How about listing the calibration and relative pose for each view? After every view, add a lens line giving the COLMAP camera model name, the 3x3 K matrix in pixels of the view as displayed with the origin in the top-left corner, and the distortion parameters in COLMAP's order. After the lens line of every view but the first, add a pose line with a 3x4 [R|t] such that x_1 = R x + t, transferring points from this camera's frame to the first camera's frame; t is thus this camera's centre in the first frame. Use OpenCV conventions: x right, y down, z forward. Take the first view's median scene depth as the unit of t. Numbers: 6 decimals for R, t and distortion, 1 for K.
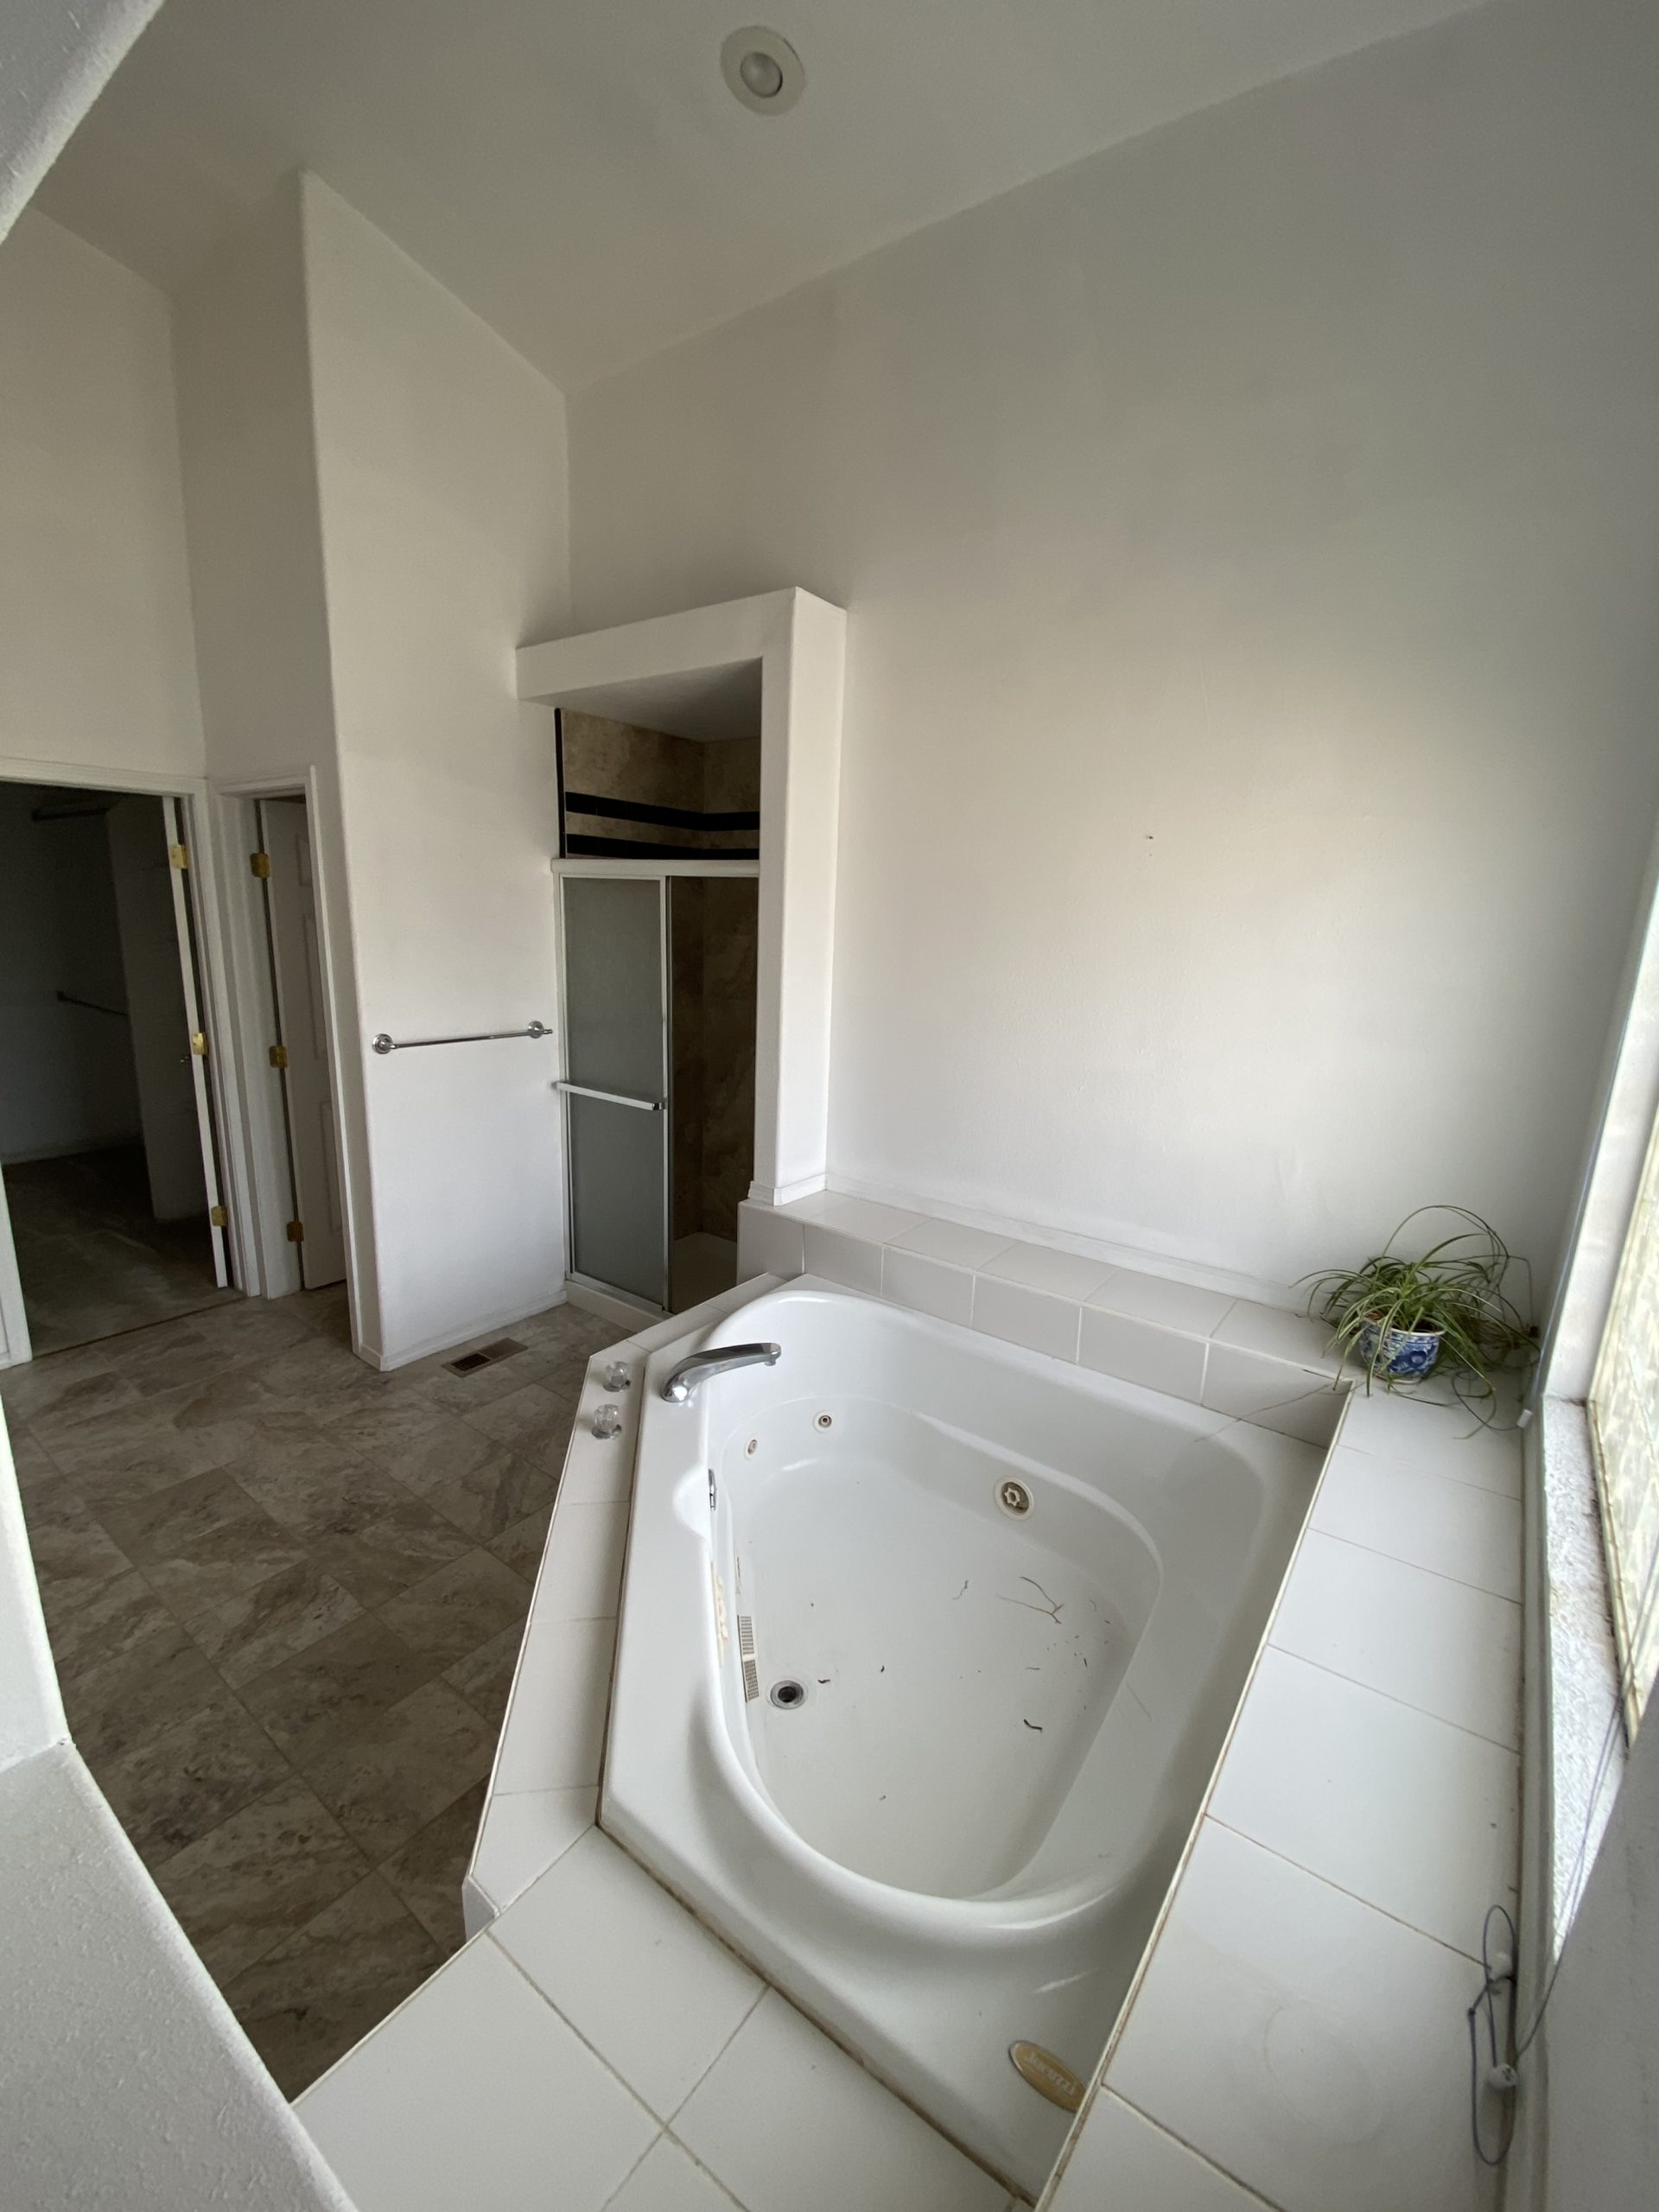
lens RADIAL K [[908.7, 0, 823.4], [0, 908.7, 1103.6], [0, 0, 1]] dist [-0.005070, -0.010317]
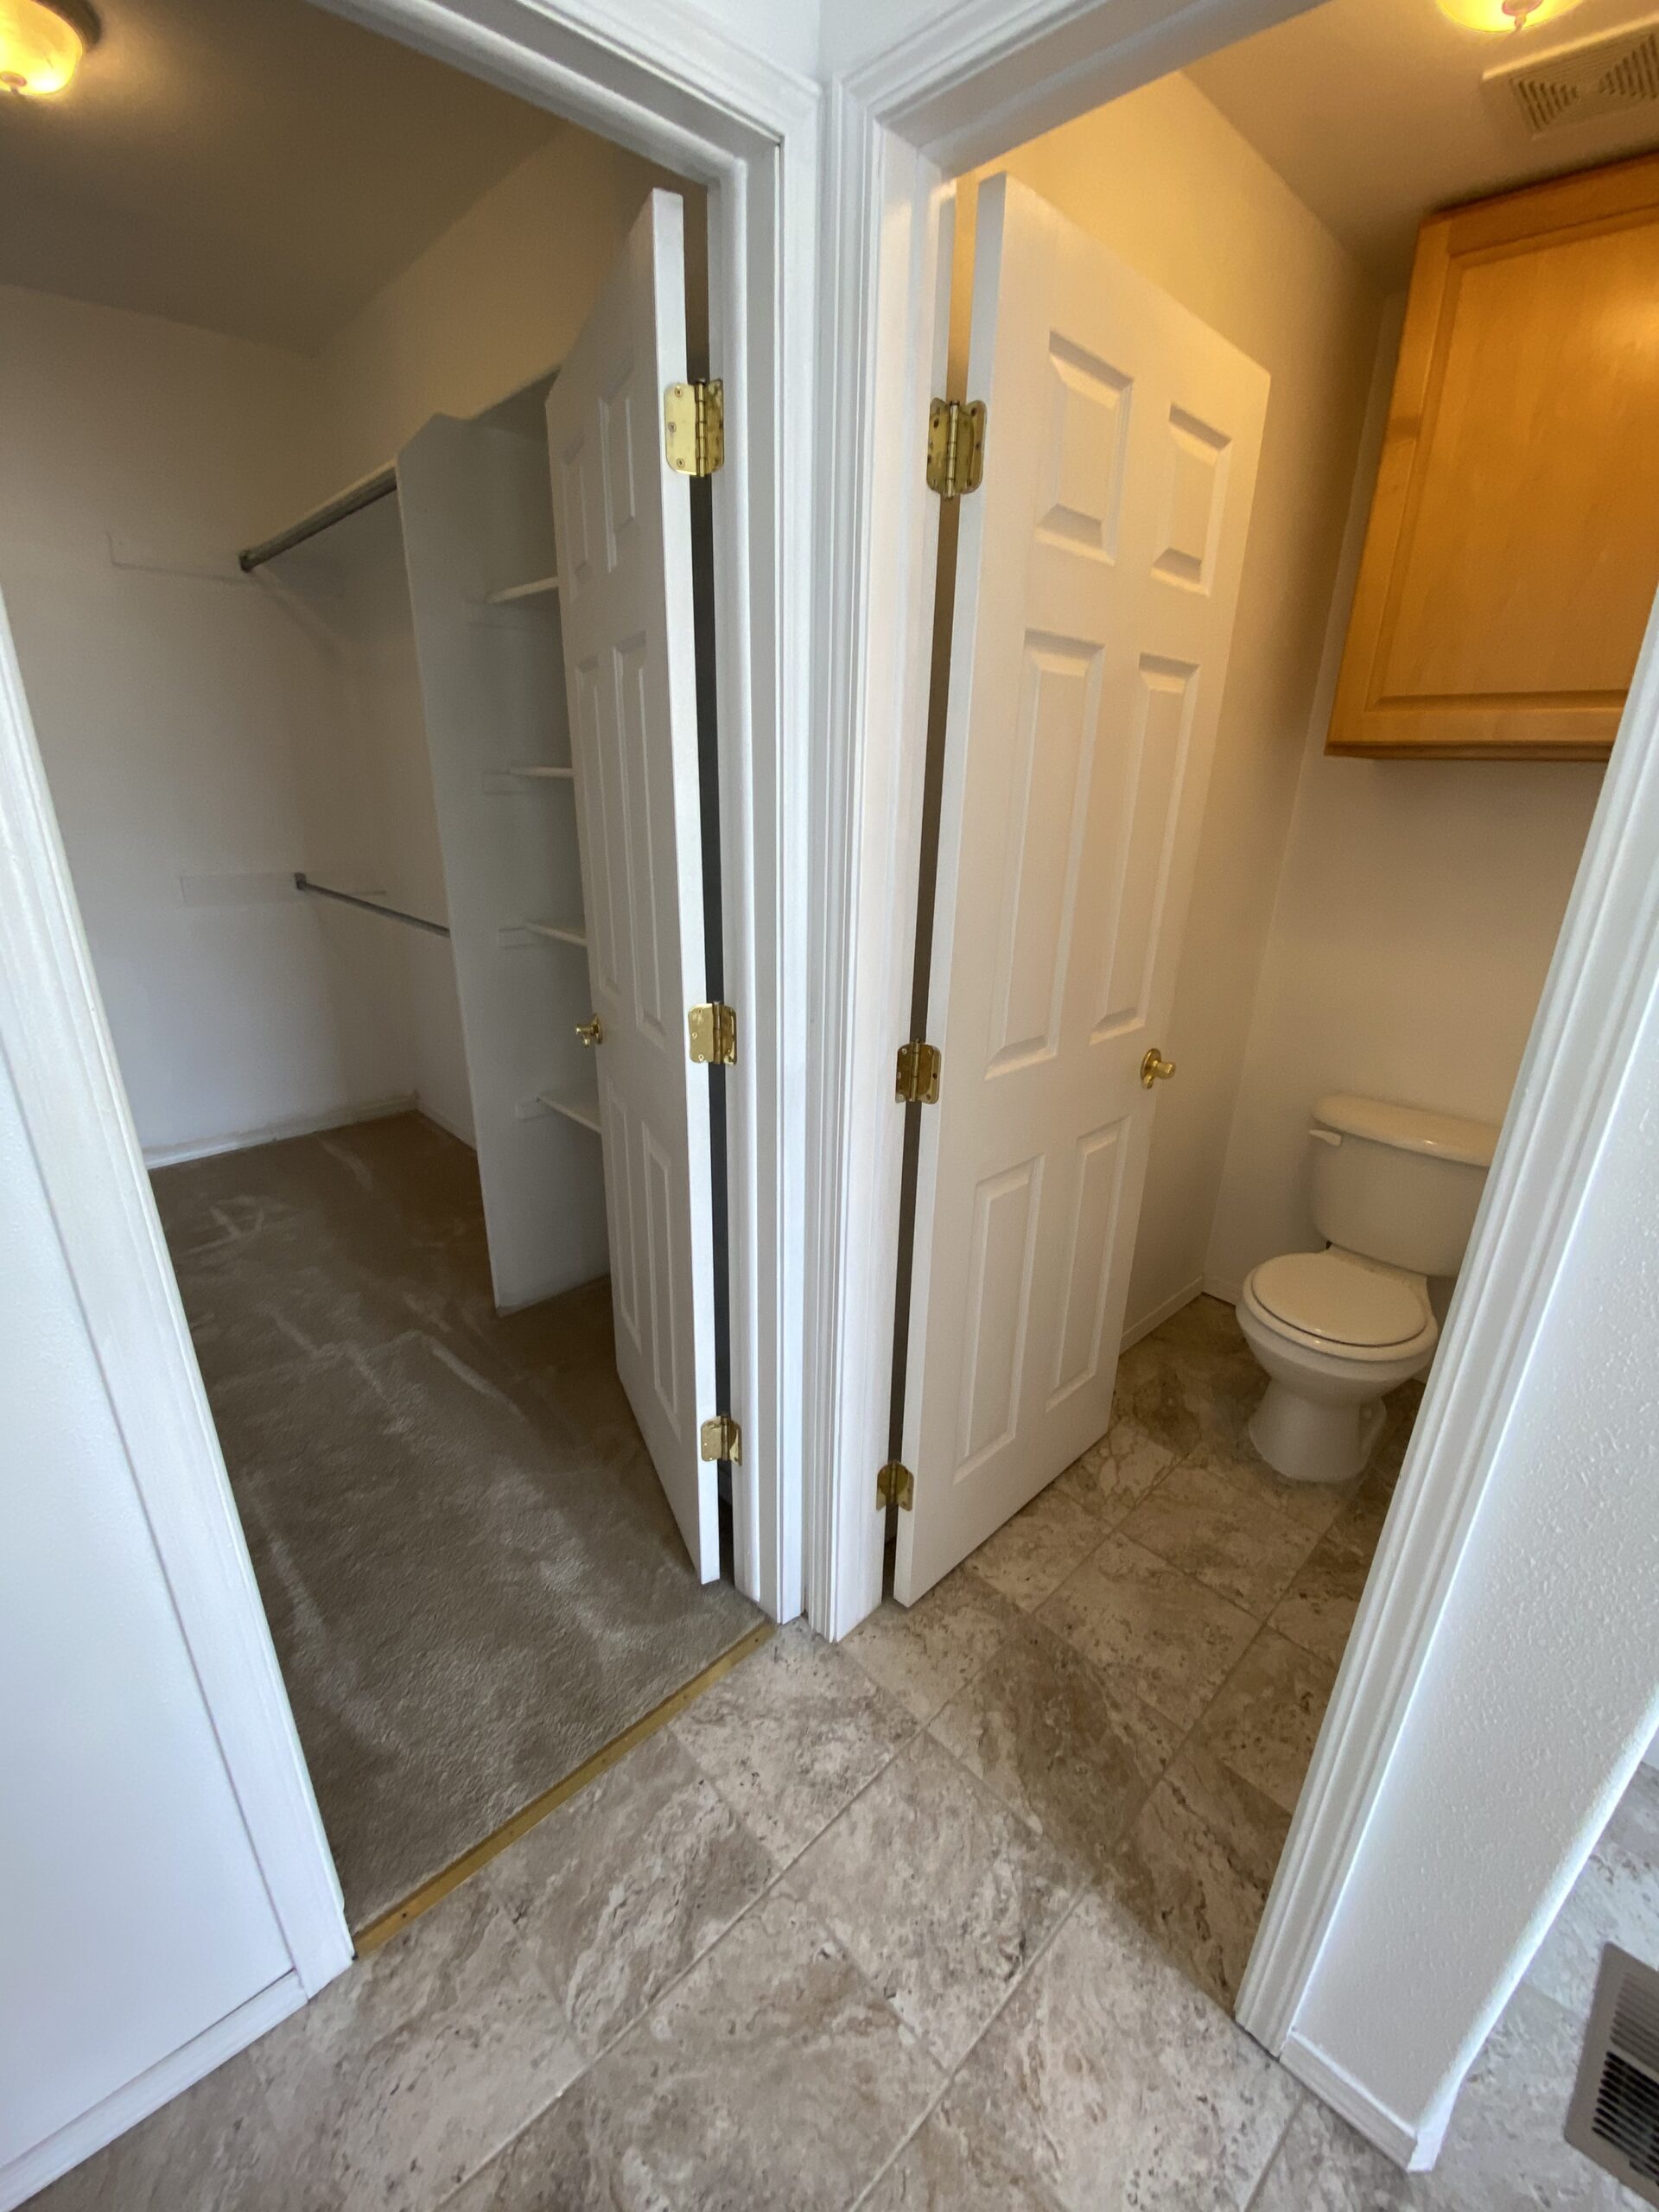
lens RADIAL K [[908.7, 0, 824.9], [0, 908.7, 1099.7], [0, 0, 1]] dist [-0.005070, -0.010317]
pose [[0.986409, 0.038945, -0.159626, -0.654550], [-0.016837, 0.990347, 0.137582, -0.100722], [0.163443, -0.133025, 0.977543, 0.733849]]
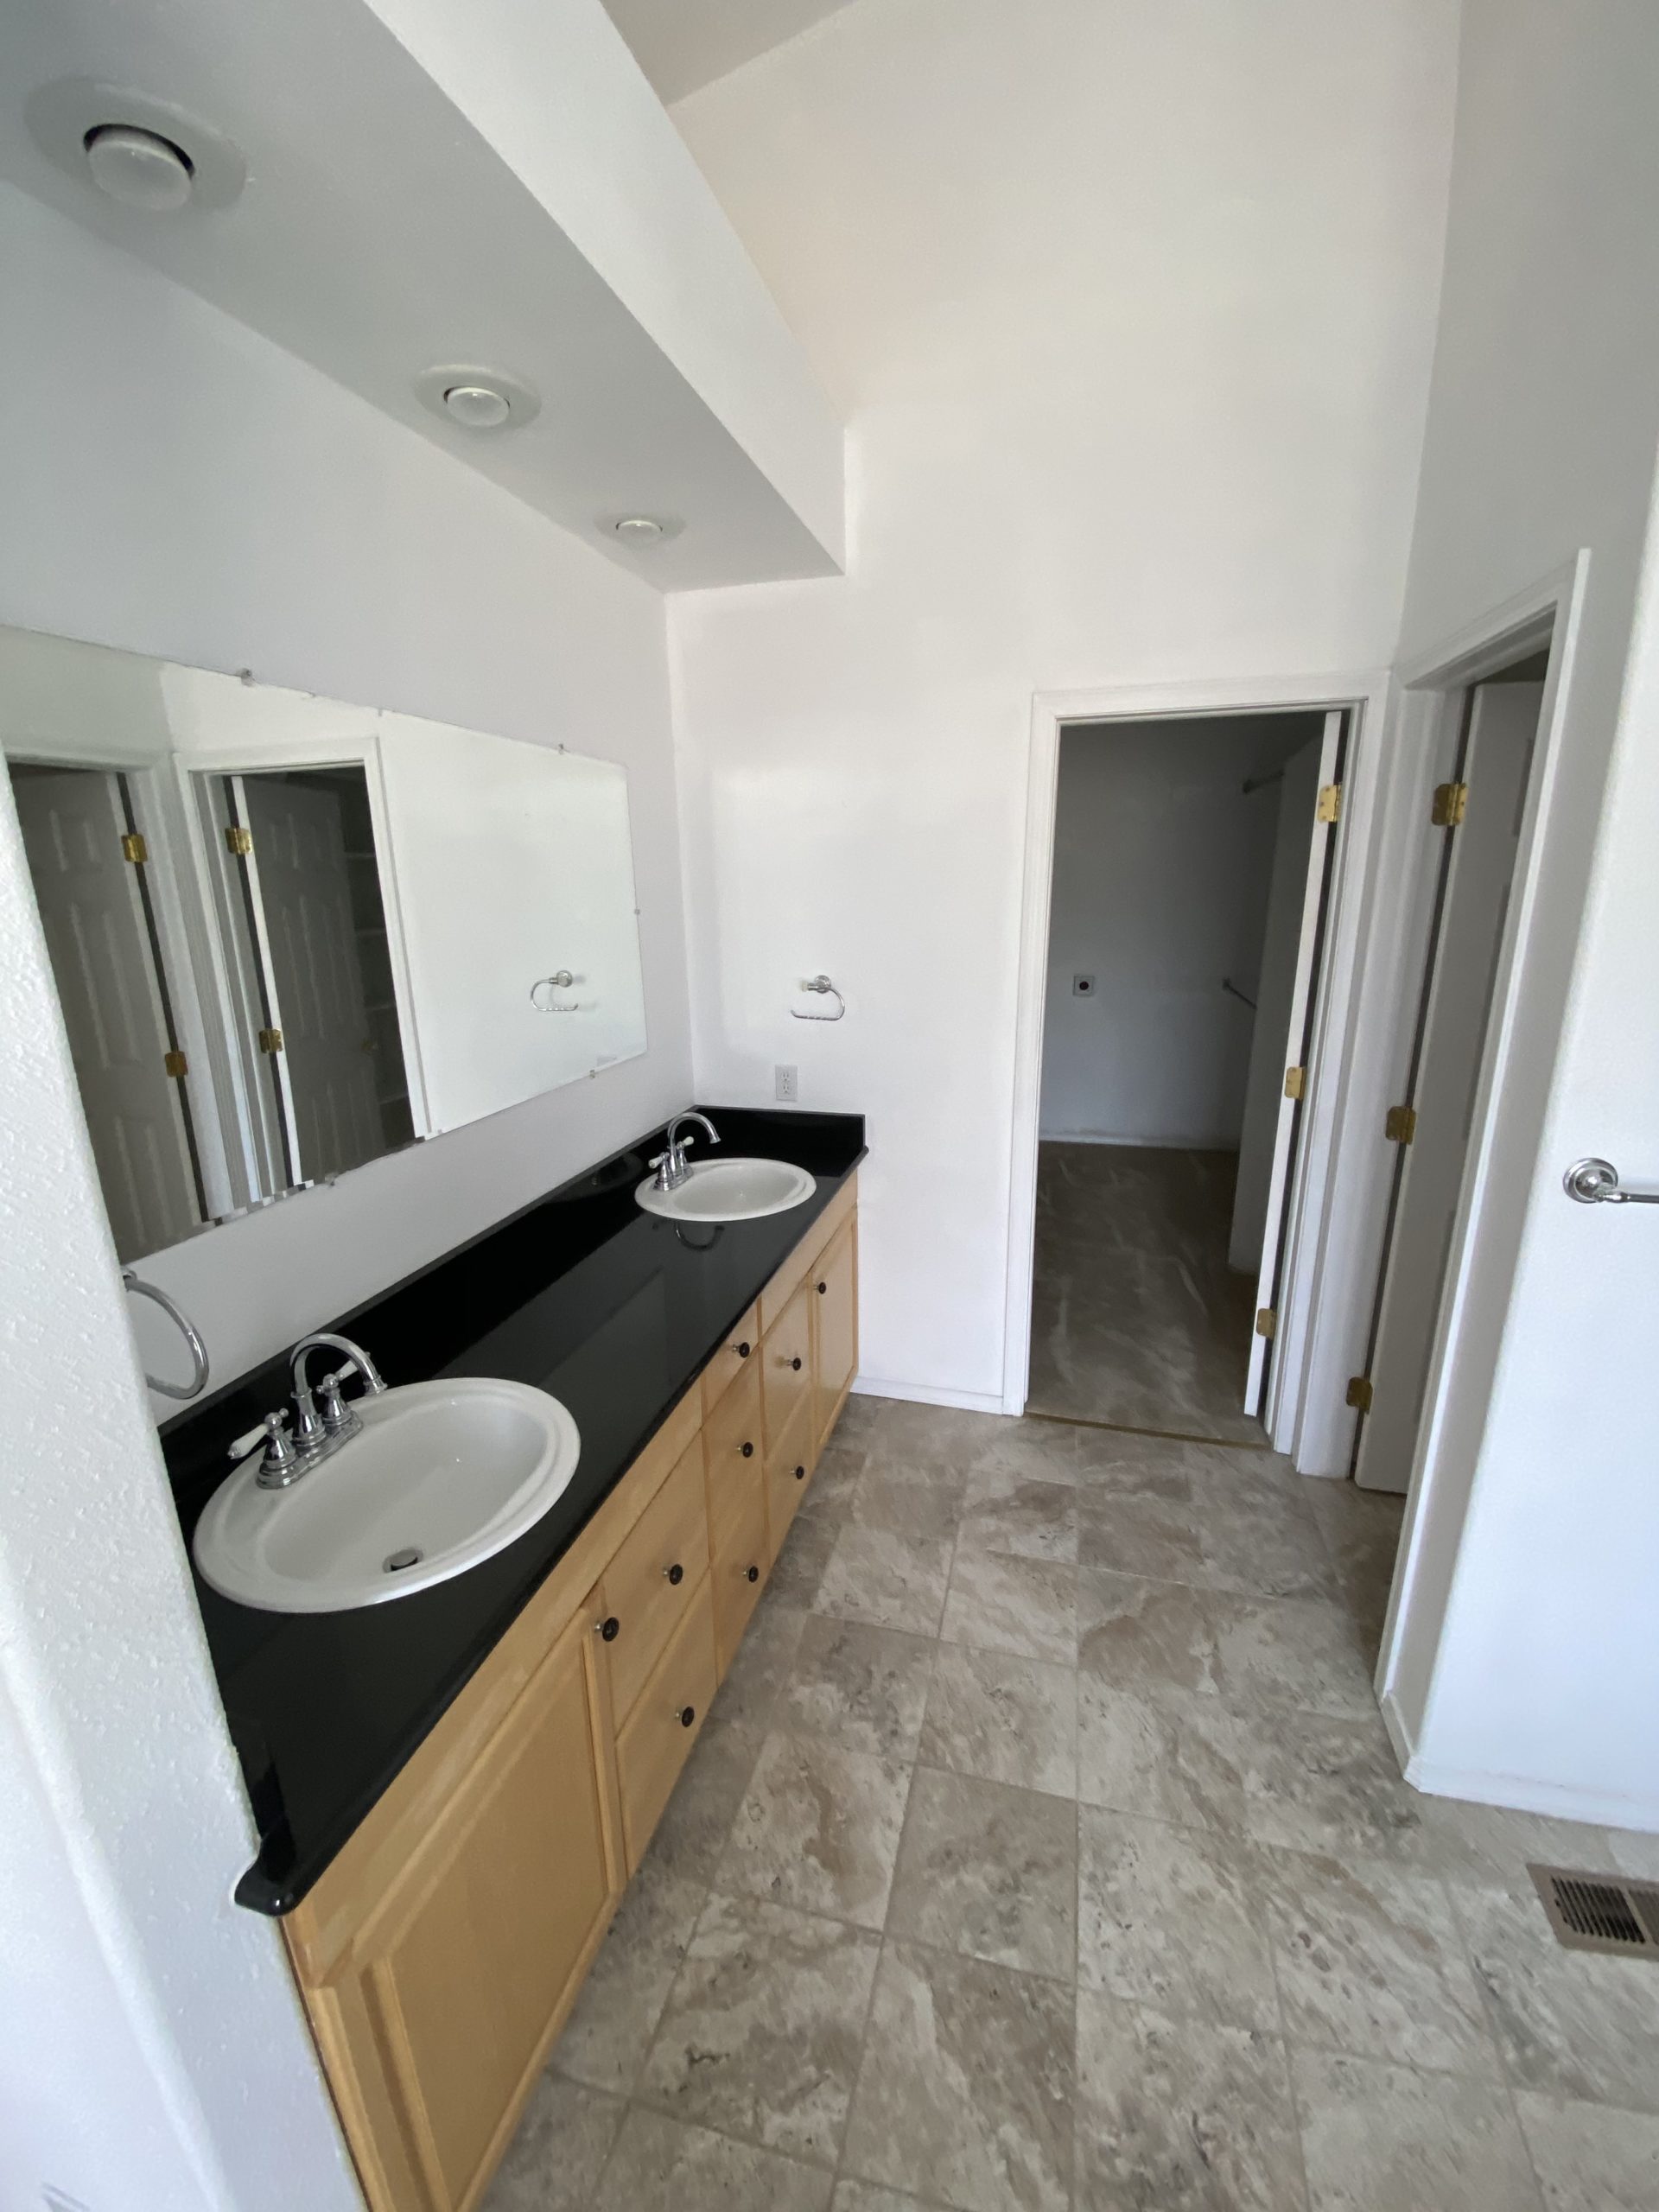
lens RADIAL K [[908.7, 0, 839.0], [0, 908.7, 1106.4], [0, 0, 1]] dist [-0.005070, -0.010317]
pose [[0.385908, 0.197212, -0.901212, -0.227258], [-0.170181, 0.975337, 0.140559, -0.095643], [0.906705, 0.099126, 0.409952, 0.459722]]
